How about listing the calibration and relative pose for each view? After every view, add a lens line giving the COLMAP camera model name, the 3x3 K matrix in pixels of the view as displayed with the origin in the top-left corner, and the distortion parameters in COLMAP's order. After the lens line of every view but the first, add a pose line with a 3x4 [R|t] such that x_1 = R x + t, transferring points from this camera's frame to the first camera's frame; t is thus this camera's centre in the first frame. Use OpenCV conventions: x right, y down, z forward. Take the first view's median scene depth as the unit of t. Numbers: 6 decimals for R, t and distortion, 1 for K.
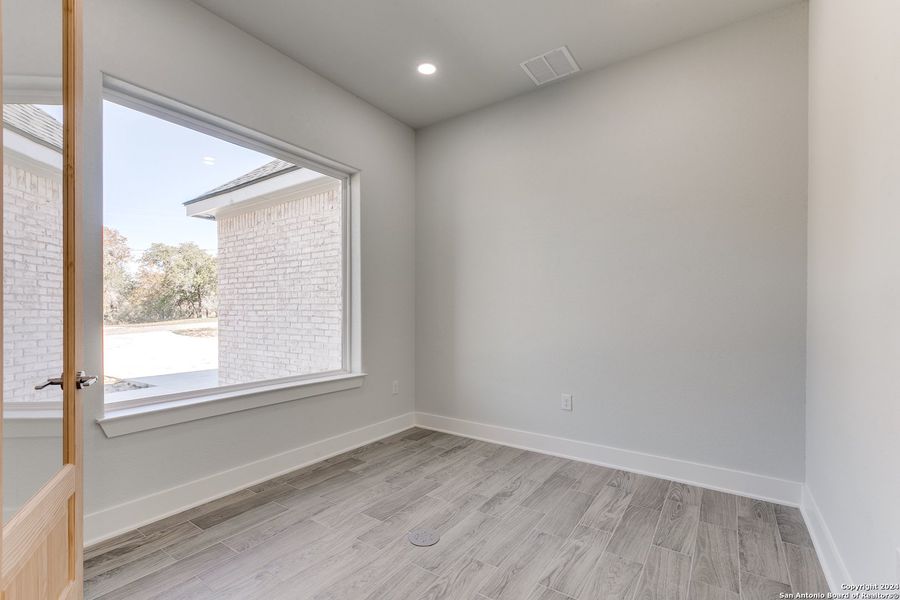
lens RADIAL K [[408.4, 0, 447.7], [0, 408.4, 304.7], [0, 0, 1]] dist [0.002130, 0.000230]
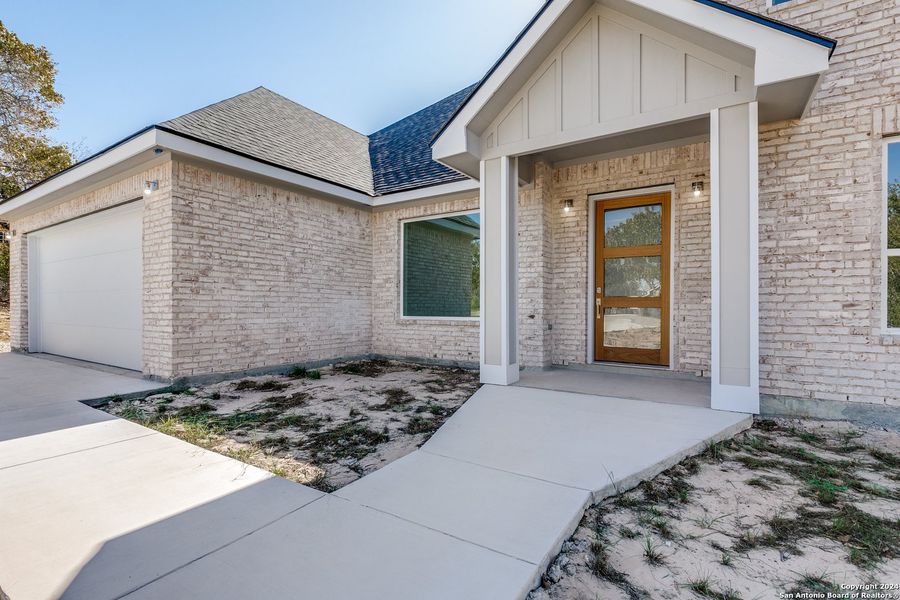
lens RADIAL K [[408.4, 0, 449.8], [0, 408.4, 305.4], [0, 0, 1]] dist [0.002130, 0.000230]
pose [[-0.038468, 0.007989, 0.999228, -1.549923], [-0.011609, 0.999897, -0.008441, 0.083132], [-0.999192, -0.011925, -0.038371, 0.564946]]
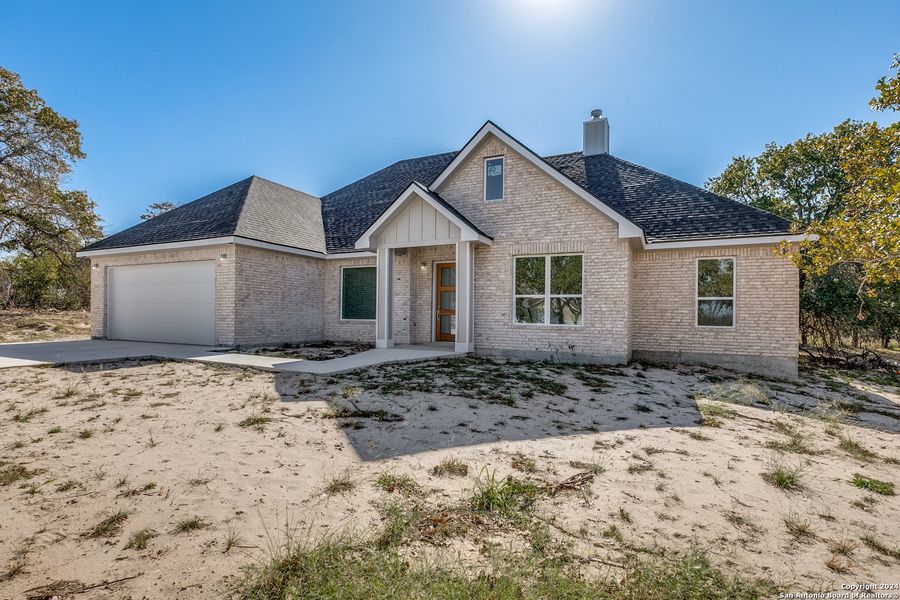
lens RADIAL K [[408.4, 0, 441.5], [0, 408.4, 313.5], [0, 0, 1]] dist [0.002130, 0.000230]
pose [[-0.153393, 0.007199, 0.988139, -2.747907], [-0.021002, 0.999724, -0.010544, 0.090329], [-0.987942, -0.022370, -0.153200, 0.449851]]
